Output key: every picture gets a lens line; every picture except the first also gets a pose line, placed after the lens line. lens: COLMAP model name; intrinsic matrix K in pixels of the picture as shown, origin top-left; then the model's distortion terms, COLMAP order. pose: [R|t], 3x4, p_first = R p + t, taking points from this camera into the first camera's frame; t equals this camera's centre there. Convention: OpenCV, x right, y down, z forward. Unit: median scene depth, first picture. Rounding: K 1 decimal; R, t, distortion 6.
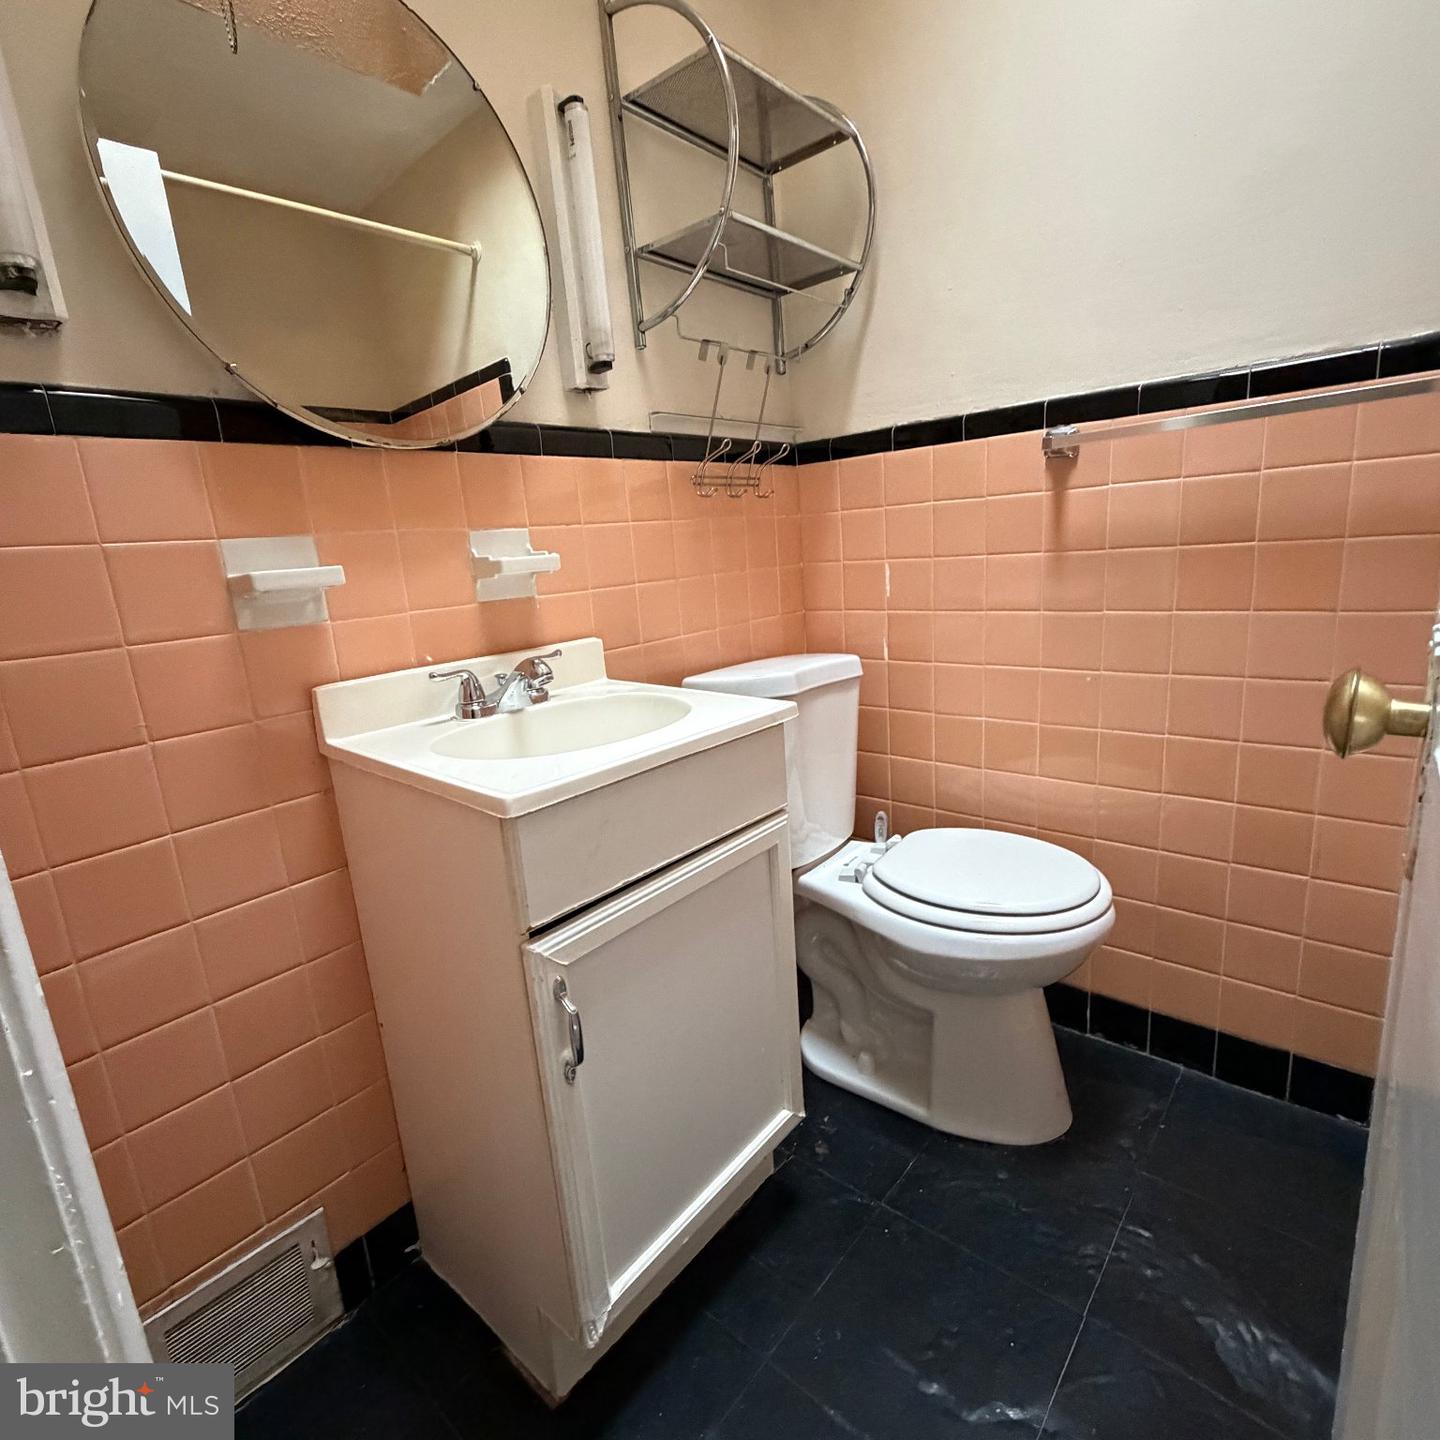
lens RADIAL K [[768.1, 0, 719.4], [0, 768.1, 719.1], [0, 0, 1]] dist [0.005000, 0.001250]
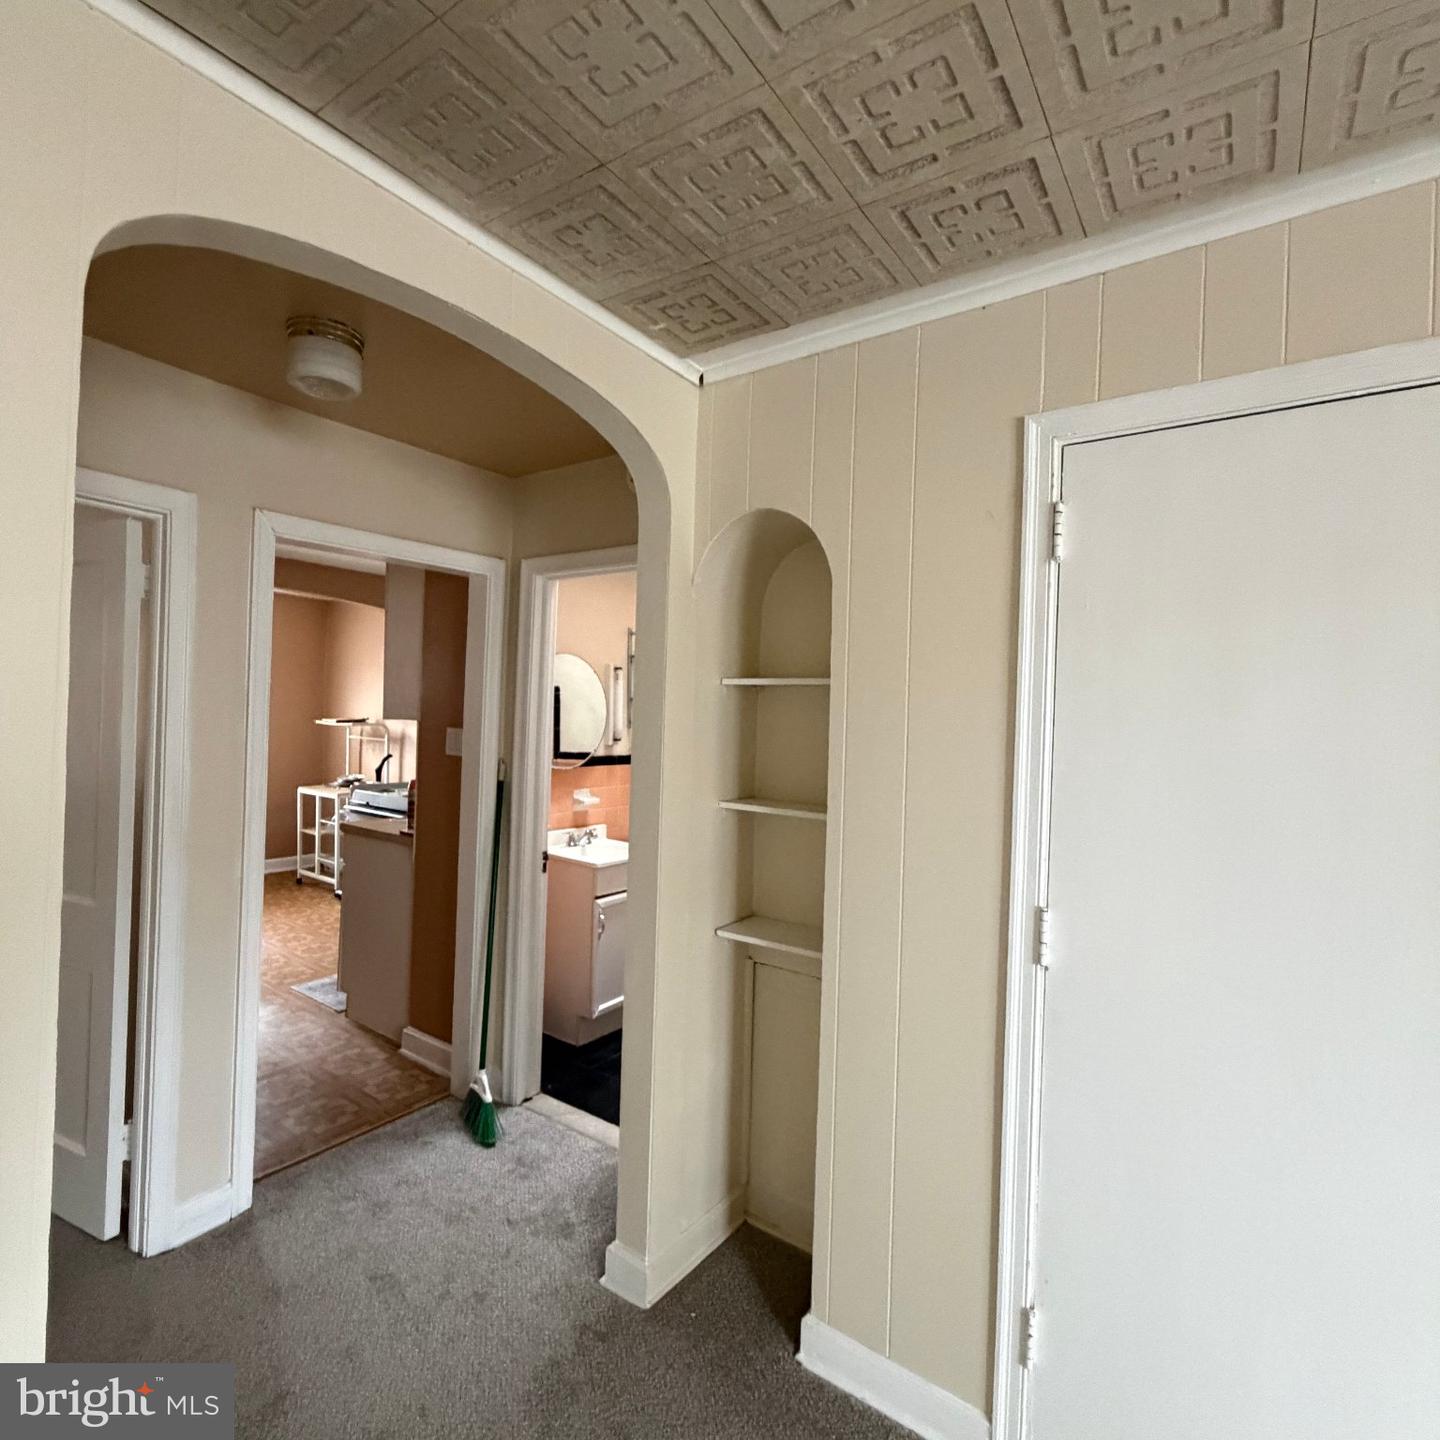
lens RADIAL K [[768.1, 0, 718.0], [0, 768.1, 718.5], [0, 0, 1]] dist [0.005000, 0.001250]
pose [[0.989764, 0.103193, 0.098584, -0.068641], [-0.078960, 0.971375, -0.224045, 0.145675], [-0.118881, 0.213968, 0.969580, -2.307424]]
